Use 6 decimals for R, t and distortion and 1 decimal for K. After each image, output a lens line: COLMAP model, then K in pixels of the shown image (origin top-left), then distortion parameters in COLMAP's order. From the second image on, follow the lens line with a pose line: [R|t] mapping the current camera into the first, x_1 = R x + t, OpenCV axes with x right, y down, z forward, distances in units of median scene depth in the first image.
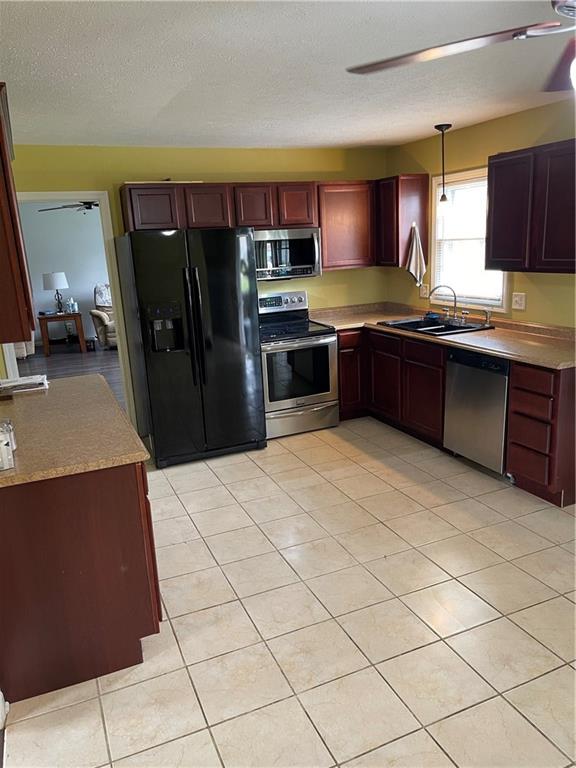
lens RADIAL K [[578.4, 0, 289.0], [0, 578.4, 387.3], [0, 0, 1]] dist [0.050661, -0.035969]
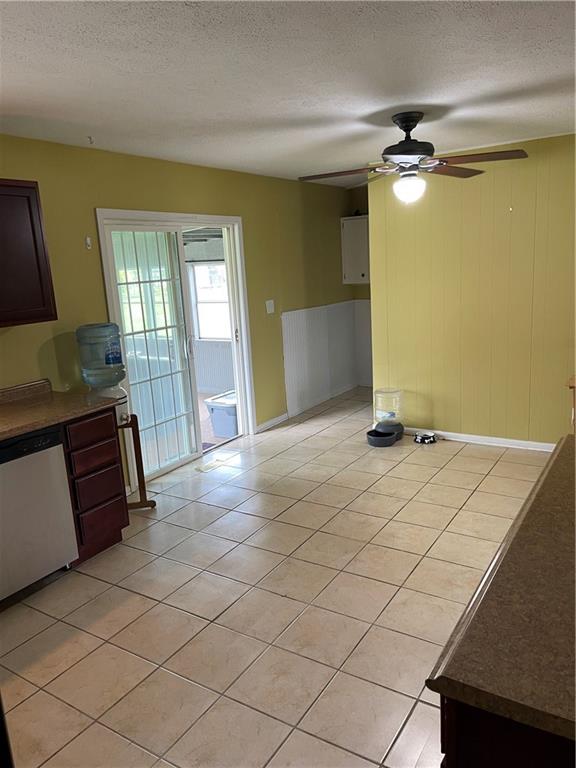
lens RADIAL K [[578.4, 0, 288.7], [0, 578.4, 380.2], [0, 0, 1]] dist [0.050661, -0.035969]
pose [[-0.558674, -0.073638, 0.826112, -0.423493], [0.286606, 0.917549, 0.275611, -0.205347], [-0.778293, 0.390745, -0.491505, 0.947153]]
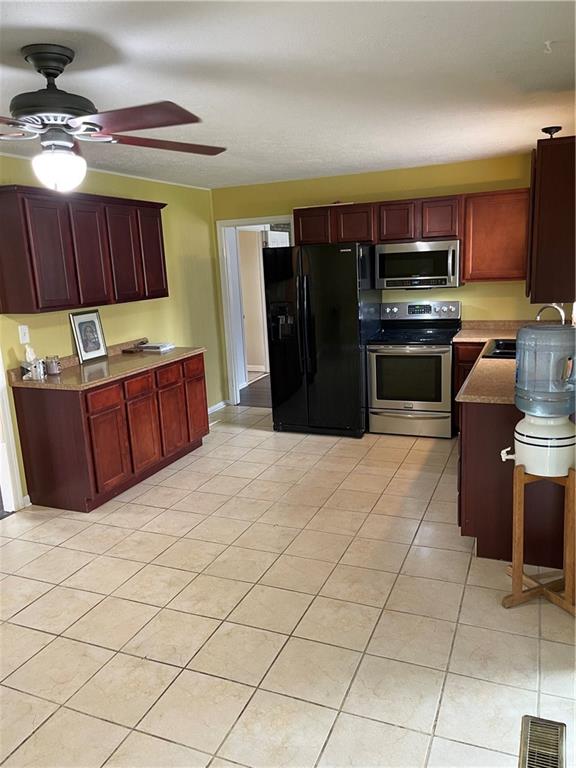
lens RADIAL K [[578.4, 0, 285.5], [0, 578.4, 382.7], [0, 0, 1]] dist [0.050661, -0.035969]
pose [[0.692722, 0.169260, -0.701062, 0.697746], [-0.165946, 0.983395, 0.073454, -0.065144], [0.701854, 0.065455, 0.709307, 0.102844]]
